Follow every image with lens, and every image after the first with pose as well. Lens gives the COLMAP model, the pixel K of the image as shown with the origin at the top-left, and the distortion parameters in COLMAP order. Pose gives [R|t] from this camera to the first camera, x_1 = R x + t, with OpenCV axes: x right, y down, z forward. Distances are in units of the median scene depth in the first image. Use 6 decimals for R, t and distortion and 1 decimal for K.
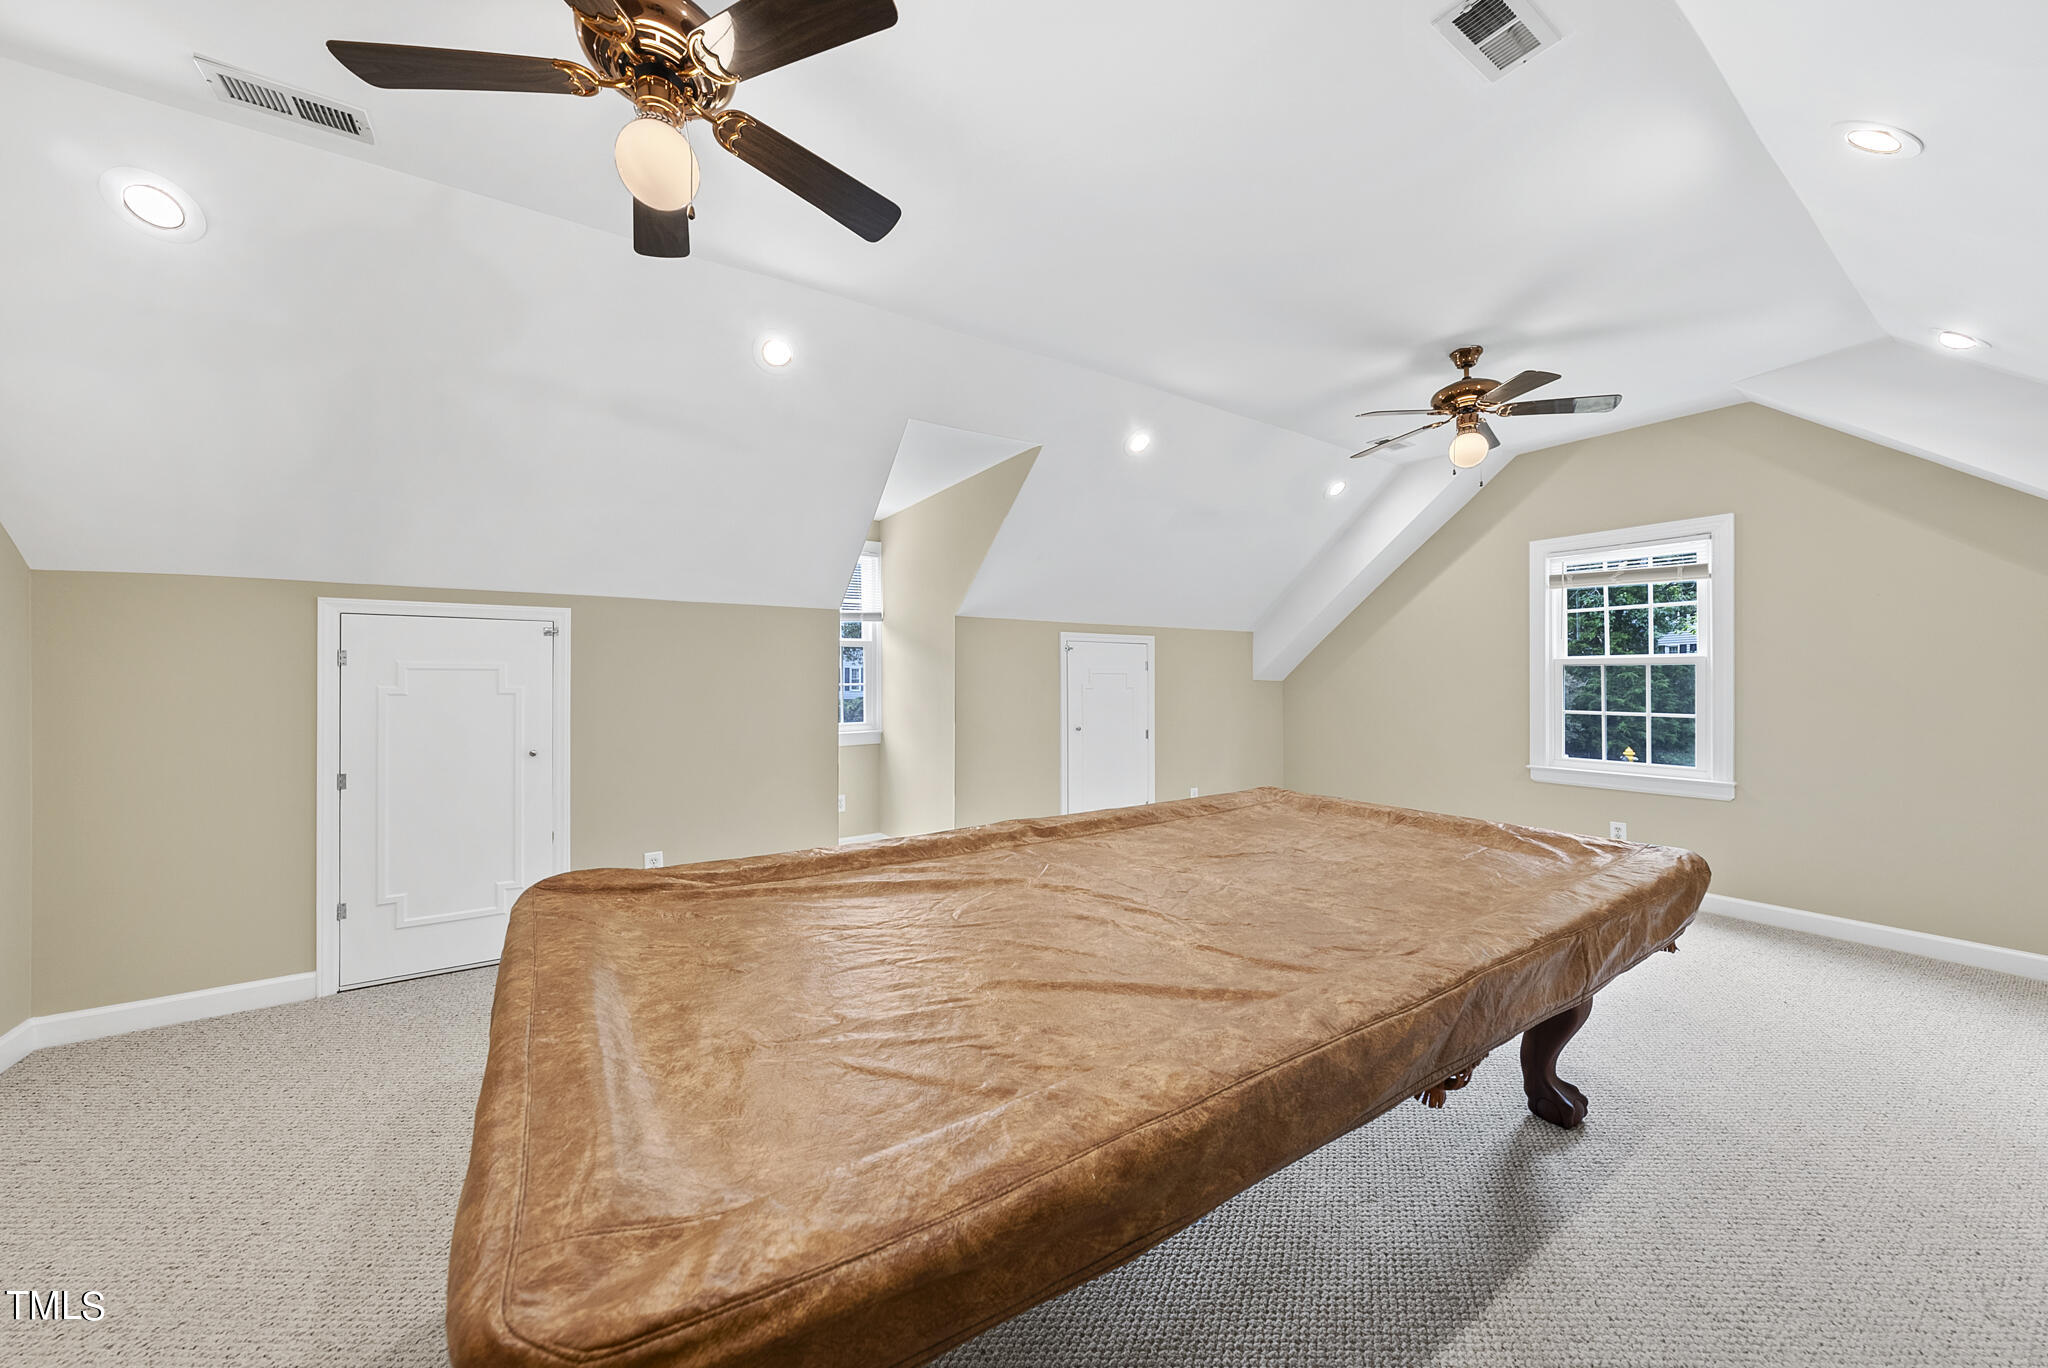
lens RADIAL K [[720.3, 0, 1020.7], [0, 720.3, 675.2], [0, 0, 1]] dist [-0.003383, -0.000183]
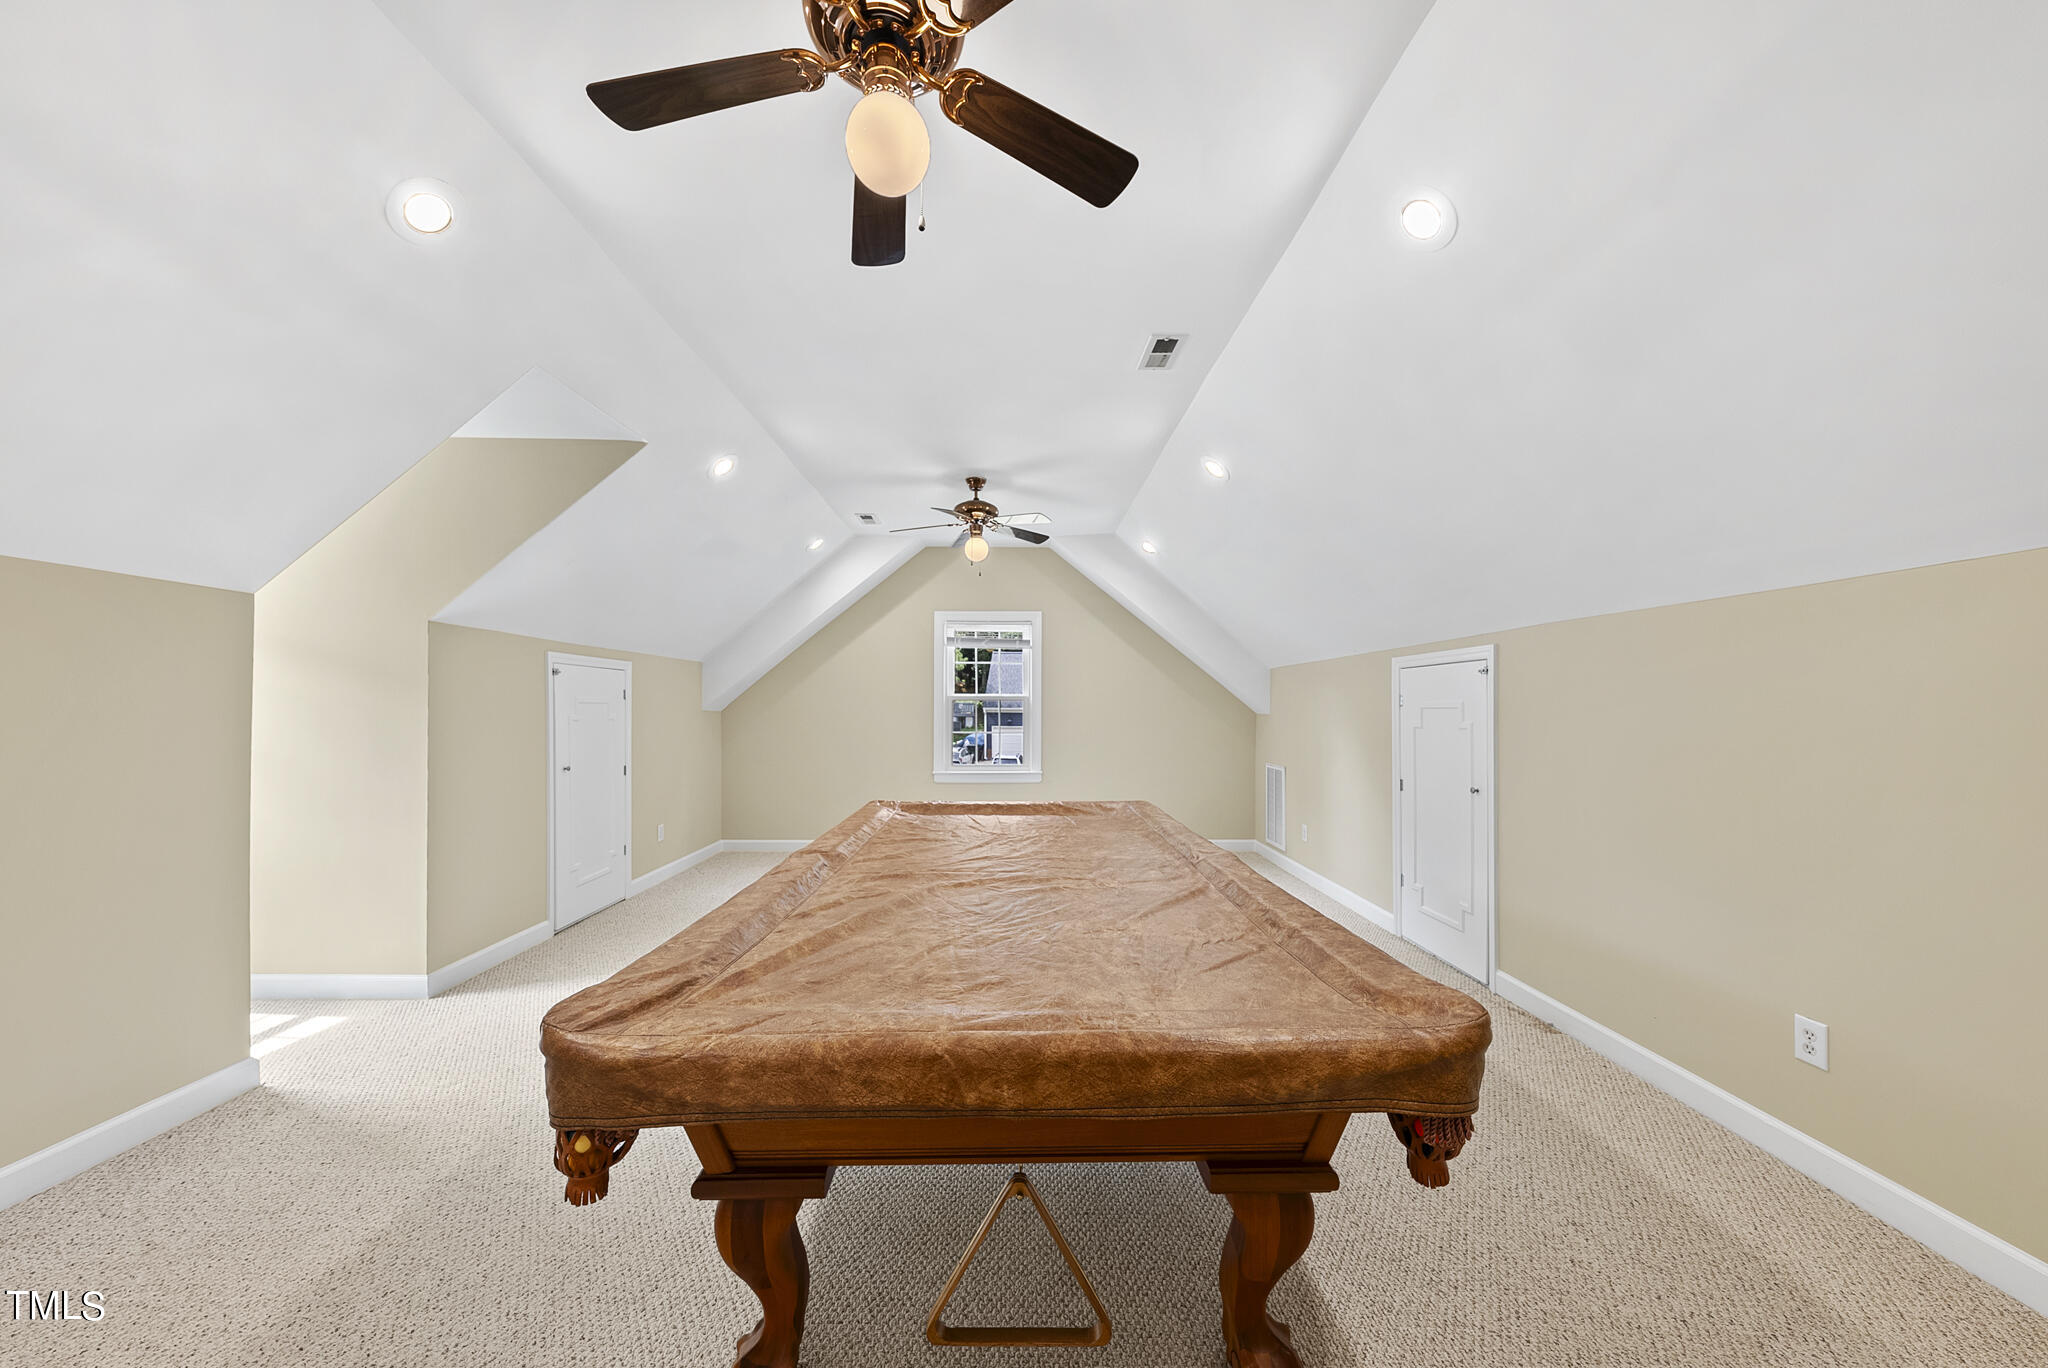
lens RADIAL K [[720.3, 0, 1018.1], [0, 720.3, 704.0], [0, 0, 1]] dist [-0.003383, -0.000183]
pose [[0.532221, 0.007896, 0.846569, -0.445282], [-0.006775, 0.999964, -0.005068, 0.000185], [-0.846578, -0.003038, 0.532256, 0.139577]]
